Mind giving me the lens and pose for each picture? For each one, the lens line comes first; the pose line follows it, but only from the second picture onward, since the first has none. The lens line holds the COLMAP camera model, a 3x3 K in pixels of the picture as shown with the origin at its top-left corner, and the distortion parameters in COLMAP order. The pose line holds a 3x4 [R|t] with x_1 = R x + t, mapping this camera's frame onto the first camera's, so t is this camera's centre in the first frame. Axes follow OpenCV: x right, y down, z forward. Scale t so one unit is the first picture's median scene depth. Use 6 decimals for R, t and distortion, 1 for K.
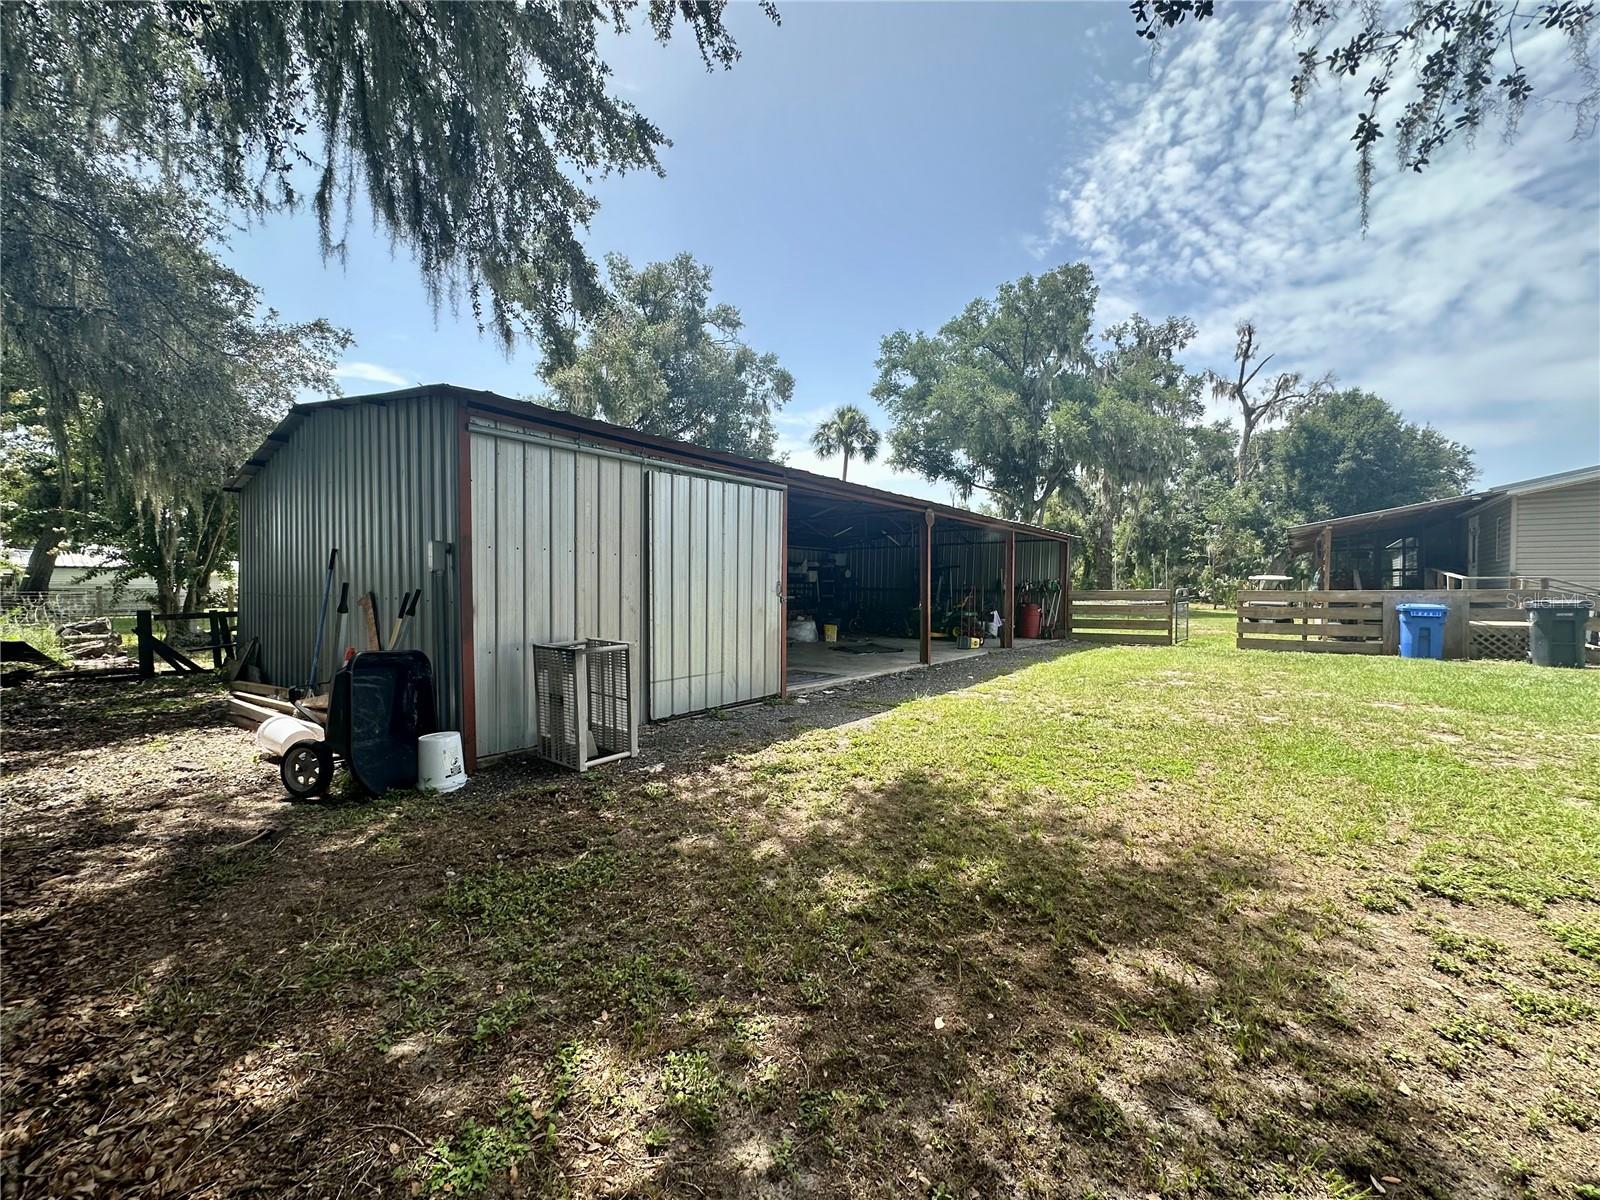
lens RADIAL K [[638.5, 0, 796.4], [0, 638.5, 593.7], [0, 0, 1]] dist [0.007150, -0.000257]
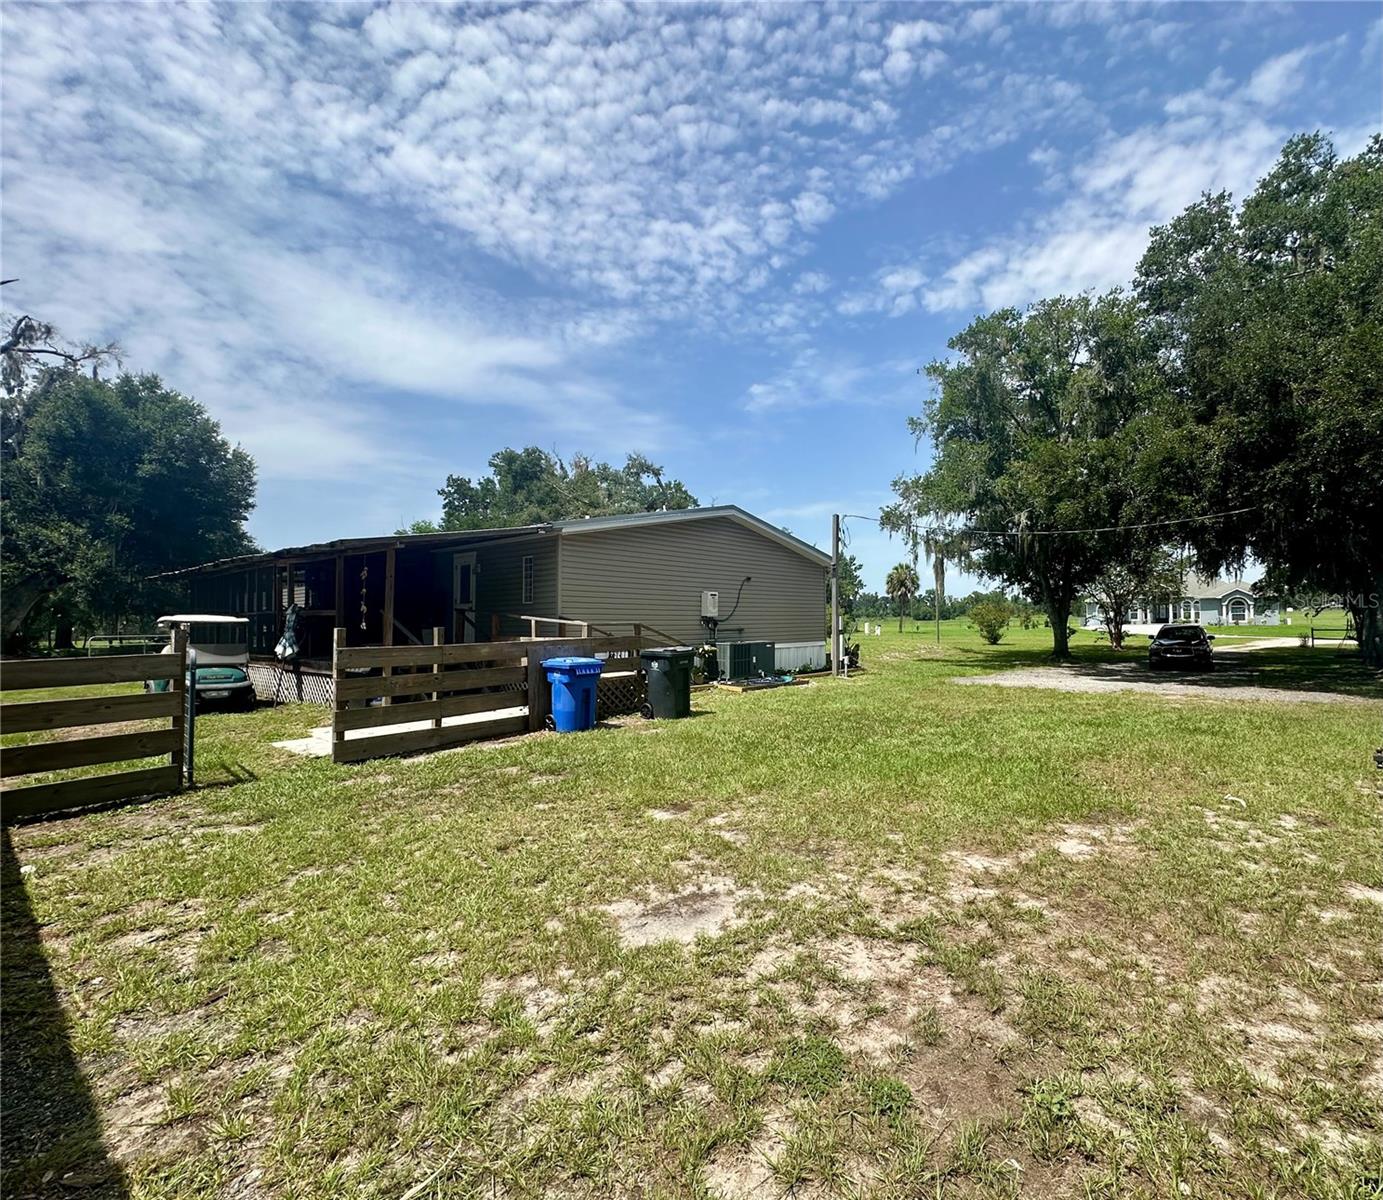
lens RADIAL K [[637.1, 0, 799.2], [0, 637.1, 597.6], [0, 0, 1]] dist [0.000037, -0.000055]
pose [[-0.053969, 0.036254, 0.997884, 0.176733], [0.017035, 0.999229, -0.035382, -0.021119], [-0.998397, 0.015090, -0.054545, 0.688741]]
